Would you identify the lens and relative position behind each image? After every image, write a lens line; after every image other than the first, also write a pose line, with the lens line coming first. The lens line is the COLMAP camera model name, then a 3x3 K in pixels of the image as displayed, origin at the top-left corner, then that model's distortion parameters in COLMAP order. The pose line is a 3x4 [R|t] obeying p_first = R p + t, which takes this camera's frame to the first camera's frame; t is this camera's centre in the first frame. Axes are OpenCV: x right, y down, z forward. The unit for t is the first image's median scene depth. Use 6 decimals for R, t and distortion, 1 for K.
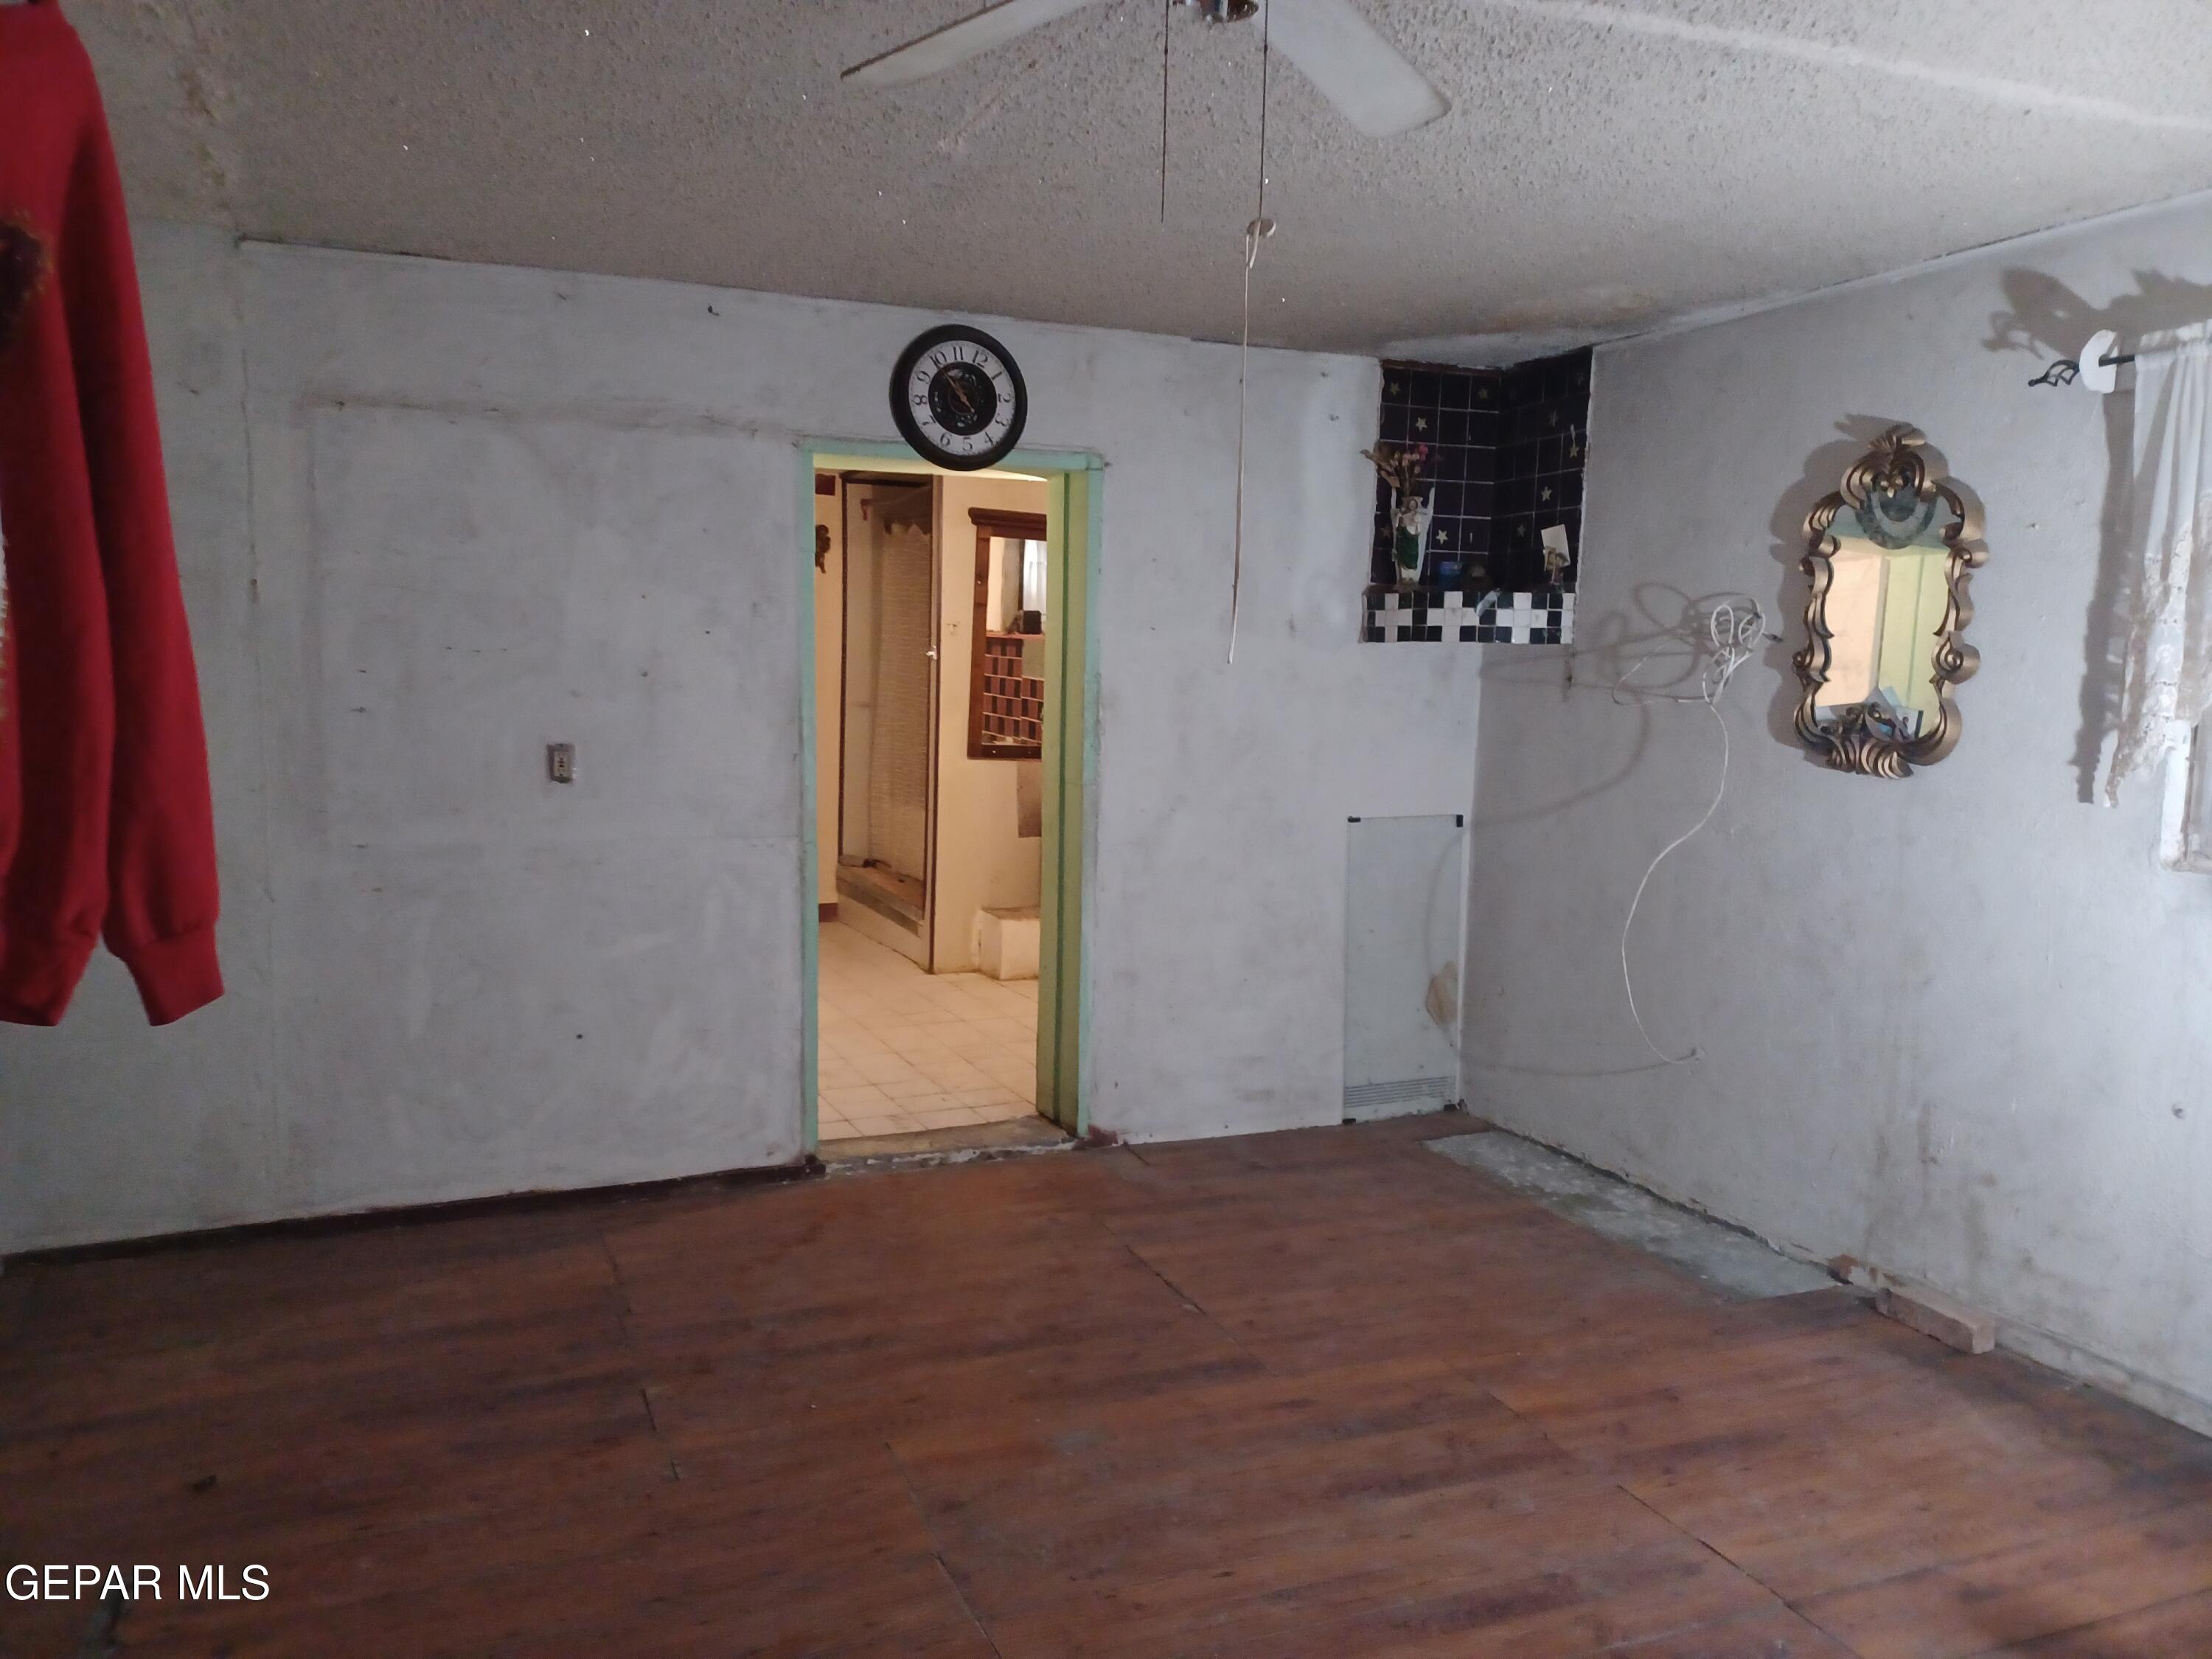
lens RADIAL K [[1620.9, 0, 1084.3], [0, 1620.9, 828.2], [0, 0, 1]] dist [0.075248, -0.056078]
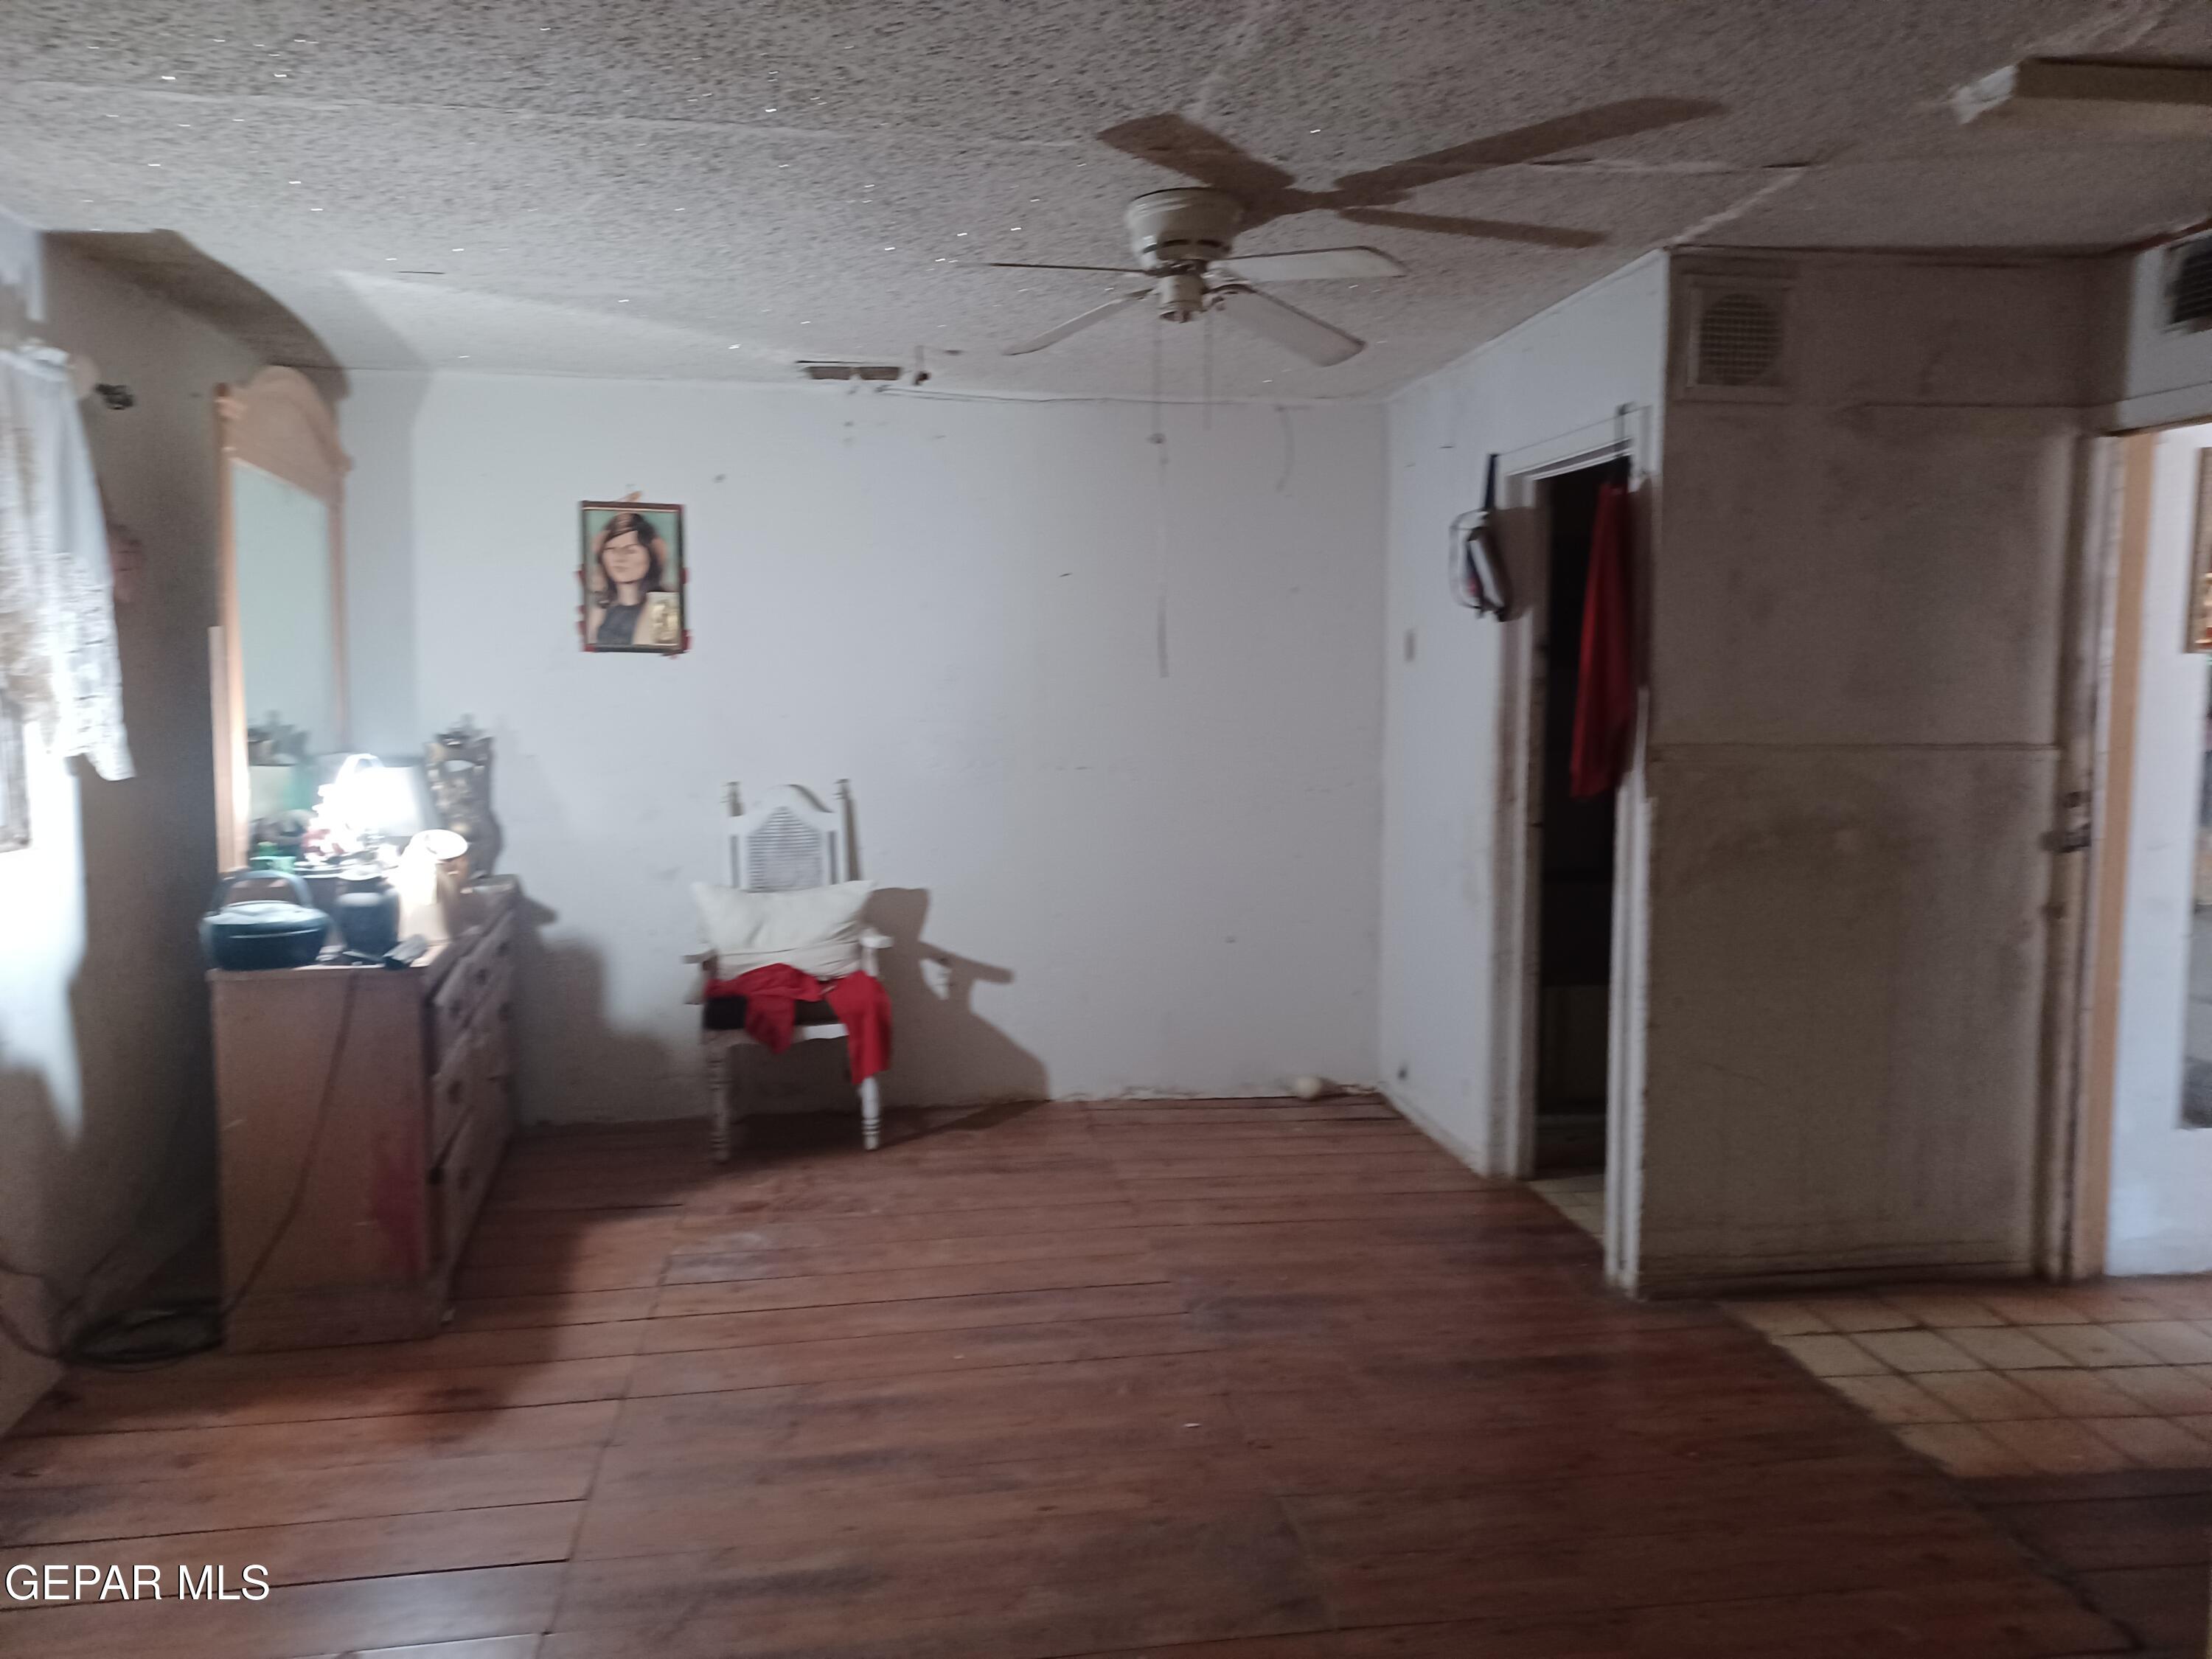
lens RADIAL K [[1620.9, 0, 1091.8], [0, 1620.9, 822.4], [0, 0, 1]] dist [0.075248, -0.056078]
pose [[-0.970943, -0.043475, 0.235327, -0.106513], [0.004839, 0.979591, 0.200941, -0.126309], [-0.239260, 0.196241, -0.950917, 1.143739]]
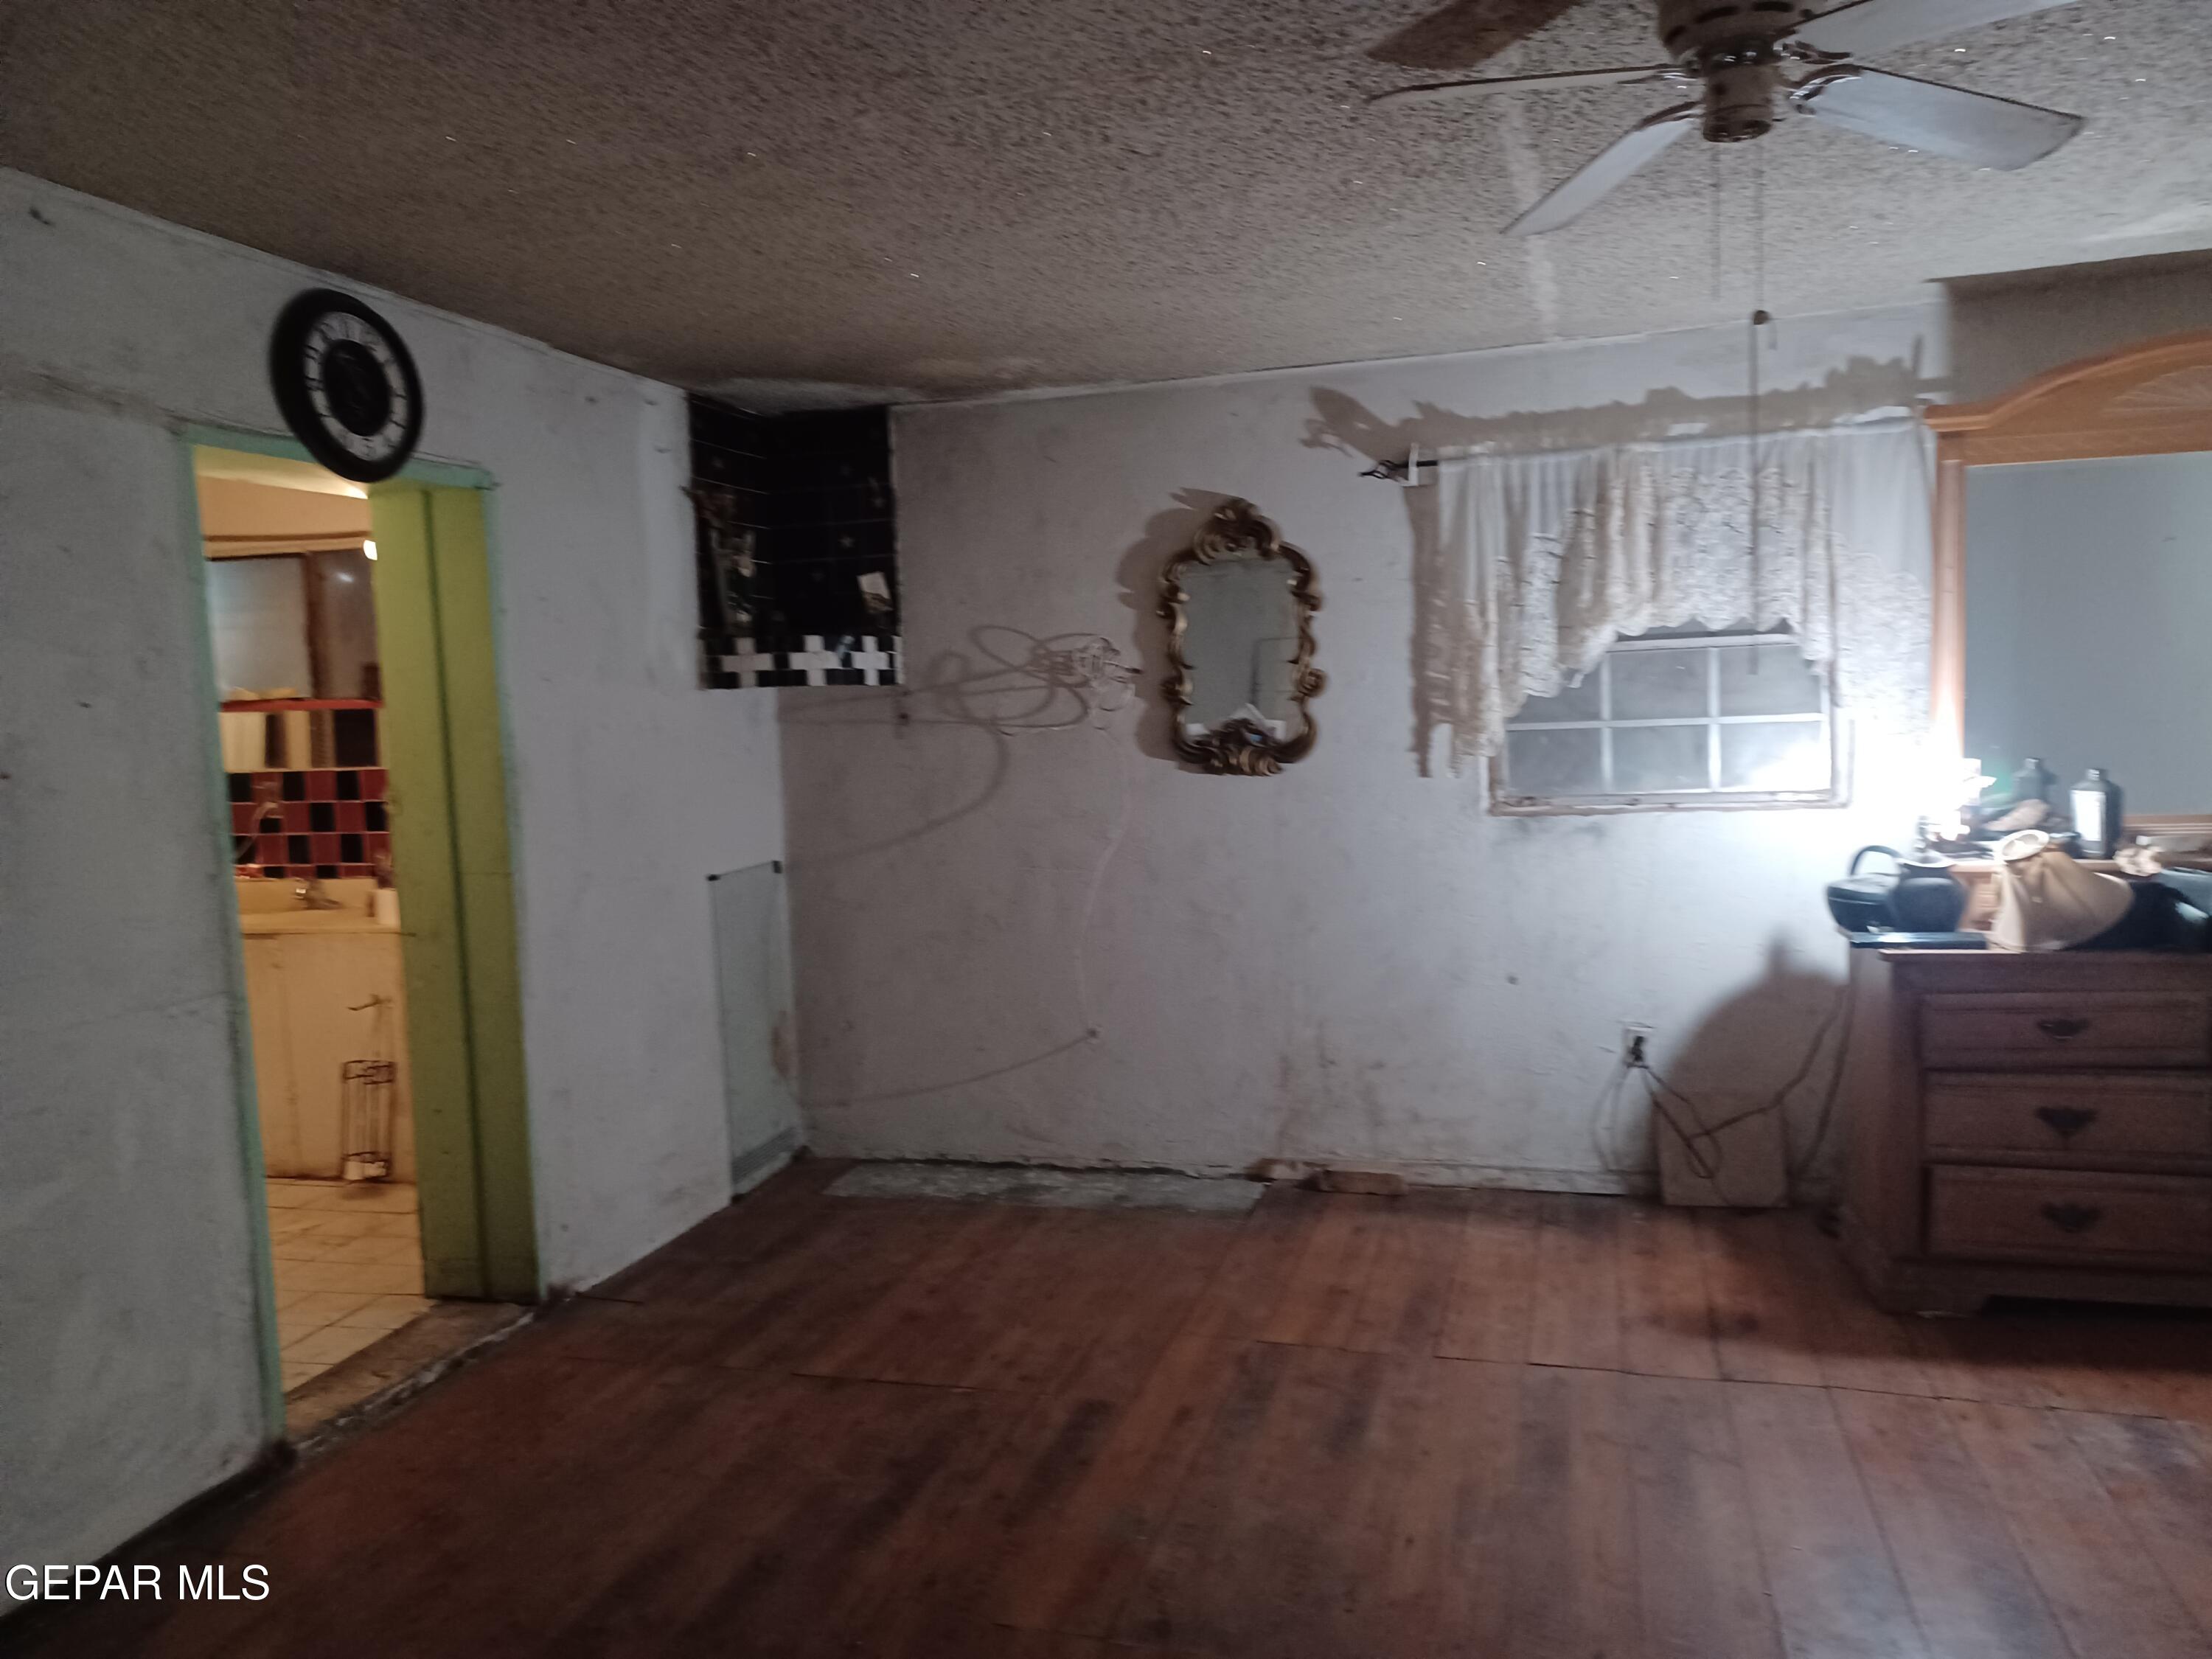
lens RADIAL K [[1620.9, 0, 1111.0], [0, 1620.9, 829.9], [0, 0, 1]] dist [0.075248, -0.056078]
pose [[0.621353, -0.105399, 0.776409, -0.478655], [0.129791, 0.991067, 0.030669, -0.036307], [-0.772706, 0.081714, 0.629483, 0.258886]]
